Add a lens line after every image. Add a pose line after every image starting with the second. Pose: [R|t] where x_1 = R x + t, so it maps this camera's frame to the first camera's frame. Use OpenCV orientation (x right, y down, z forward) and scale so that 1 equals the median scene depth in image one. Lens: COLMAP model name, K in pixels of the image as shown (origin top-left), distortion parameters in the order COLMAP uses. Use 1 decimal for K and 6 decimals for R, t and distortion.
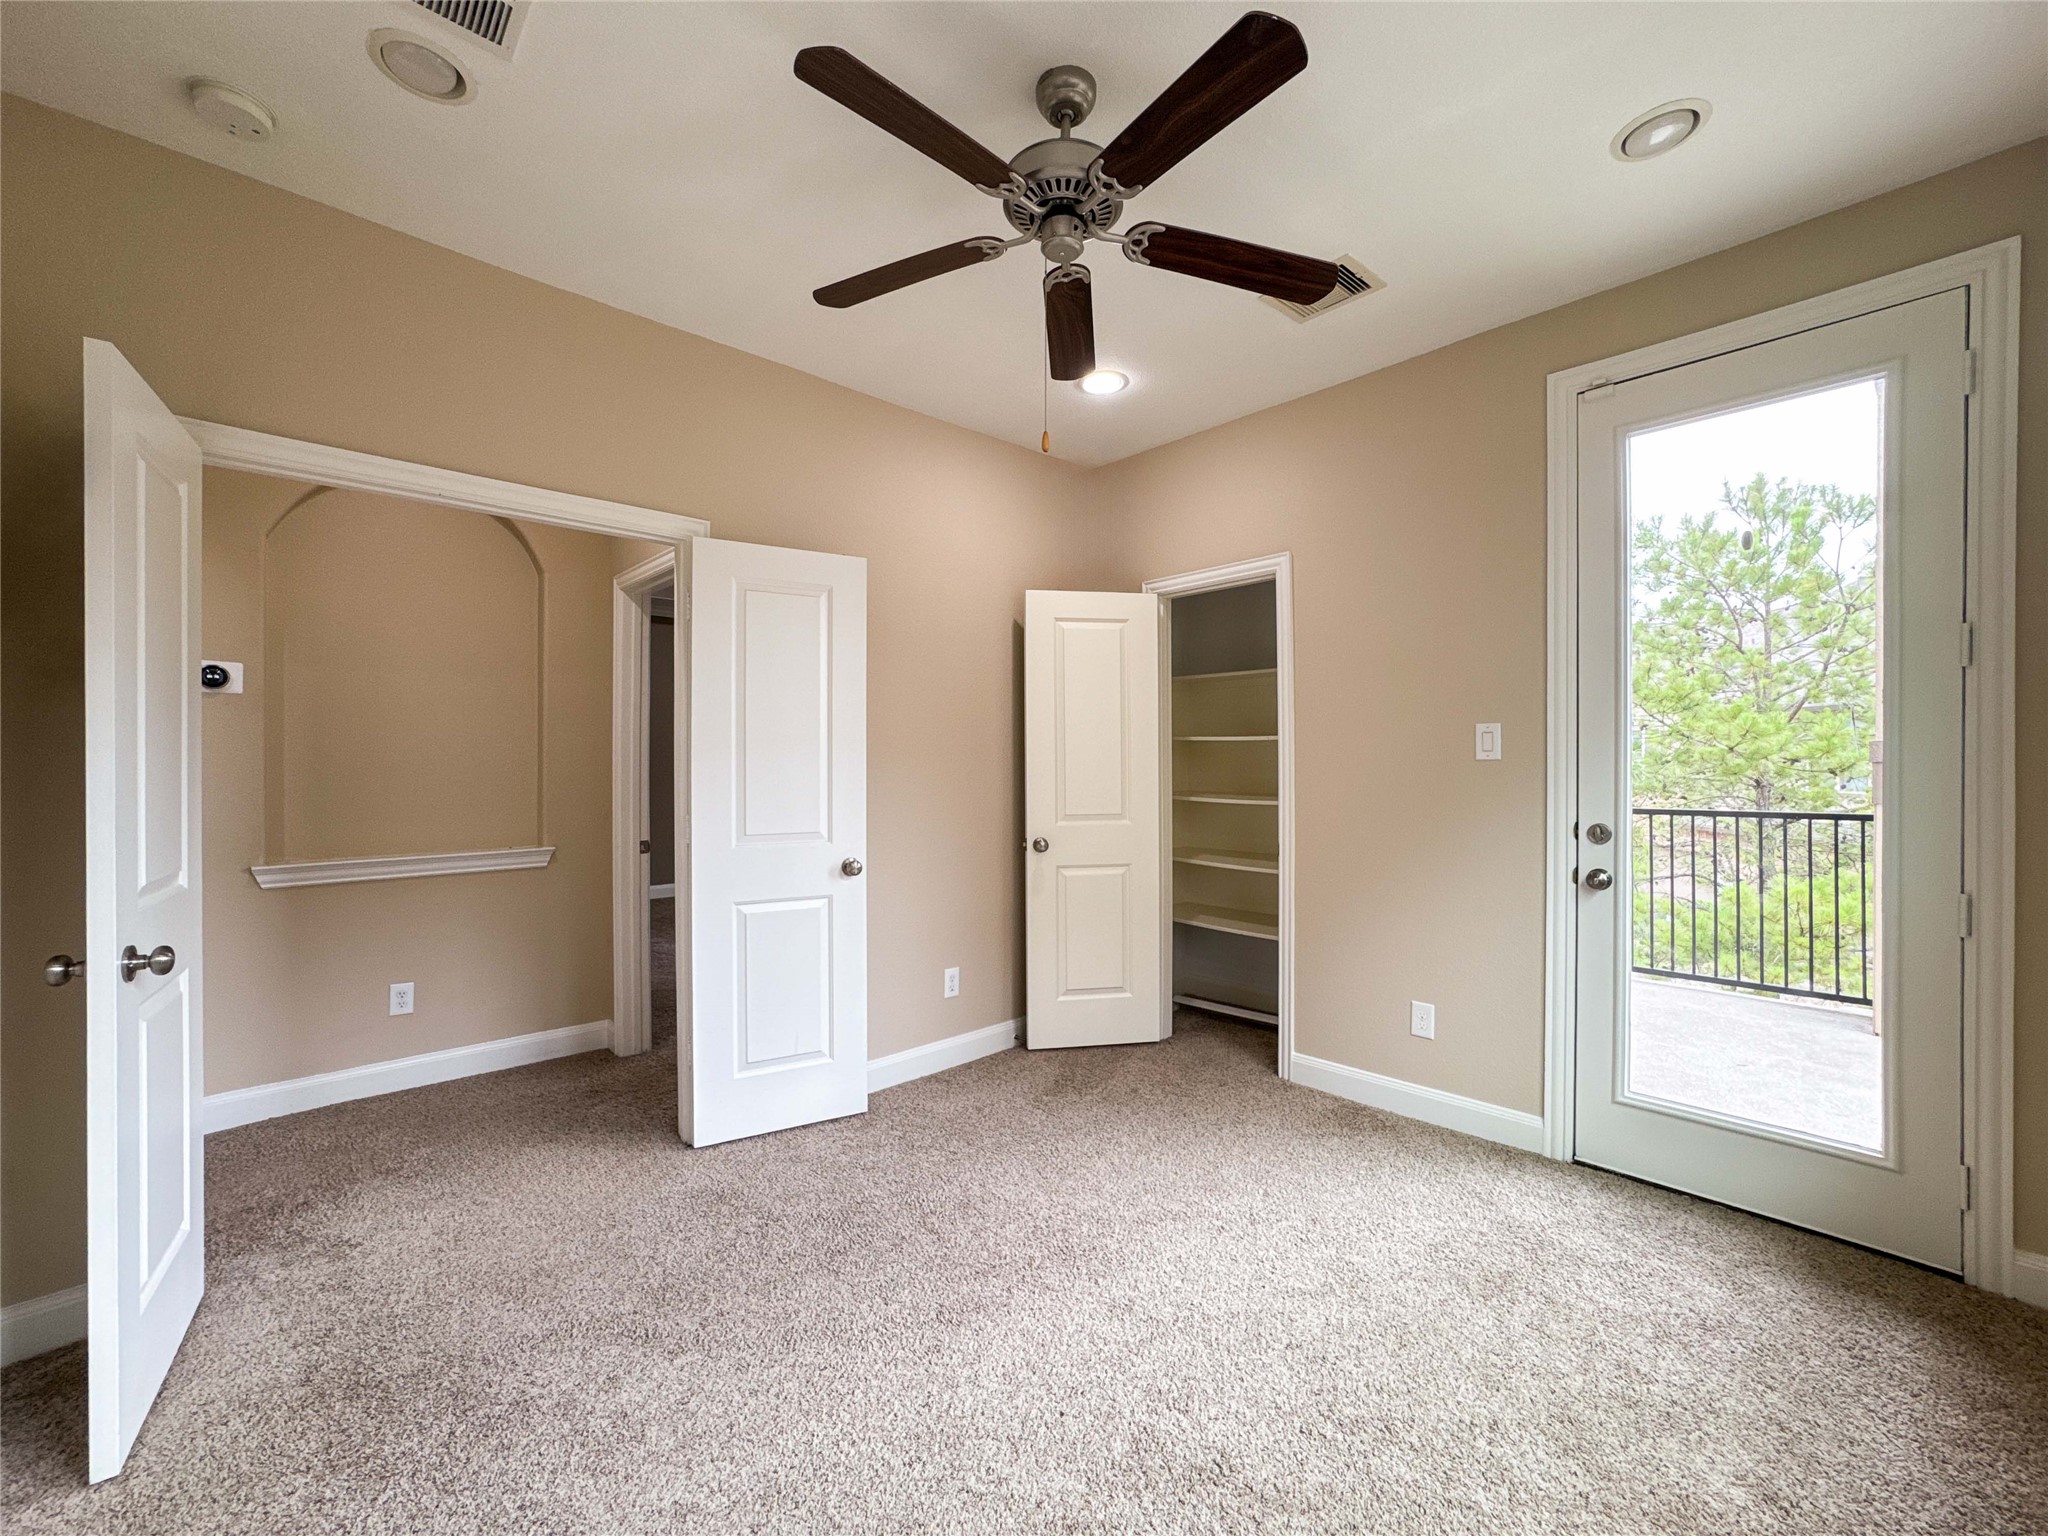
lens RADIAL K [[842.7, 0, 1025.5], [0, 842.7, 758.1], [0, 0, 1]] dist [-0.034754, 0.014589]
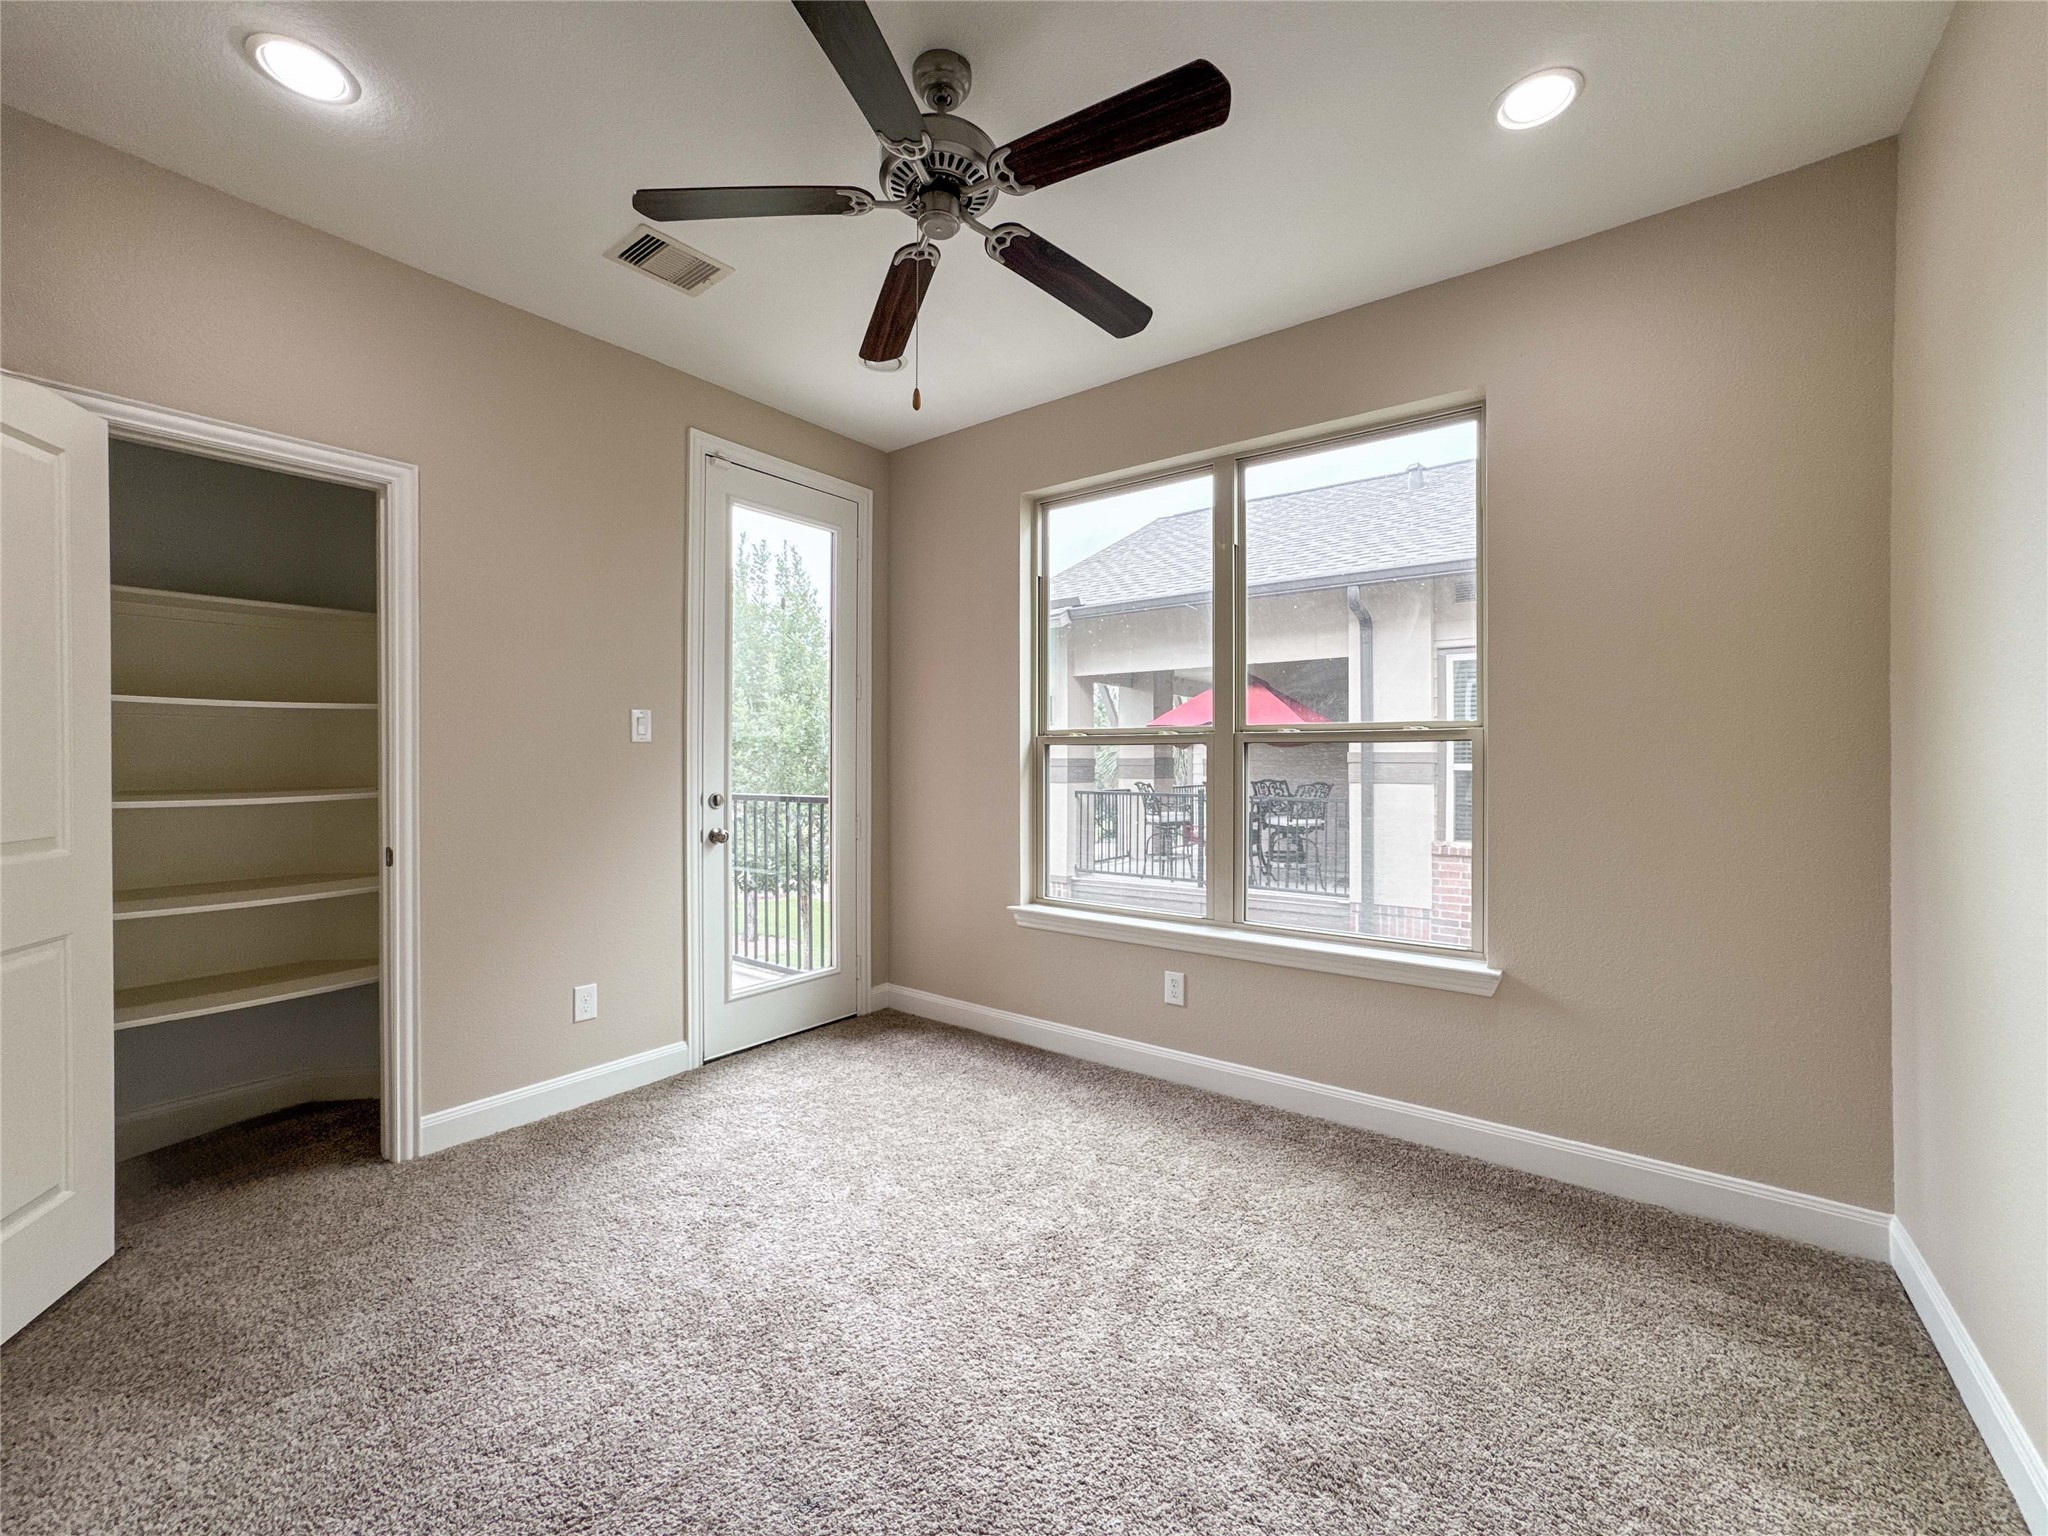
lens RADIAL K [[842.7, 0, 1017.8], [0, 842.7, 754.8], [0, 0, 1]] dist [-0.034754, 0.014589]
pose [[-0.179841, 0.005011, 0.983683, -0.744832], [-0.008291, 0.999944, -0.006610, 0.025387], [-0.983661, -0.009345, -0.179789, 0.842184]]
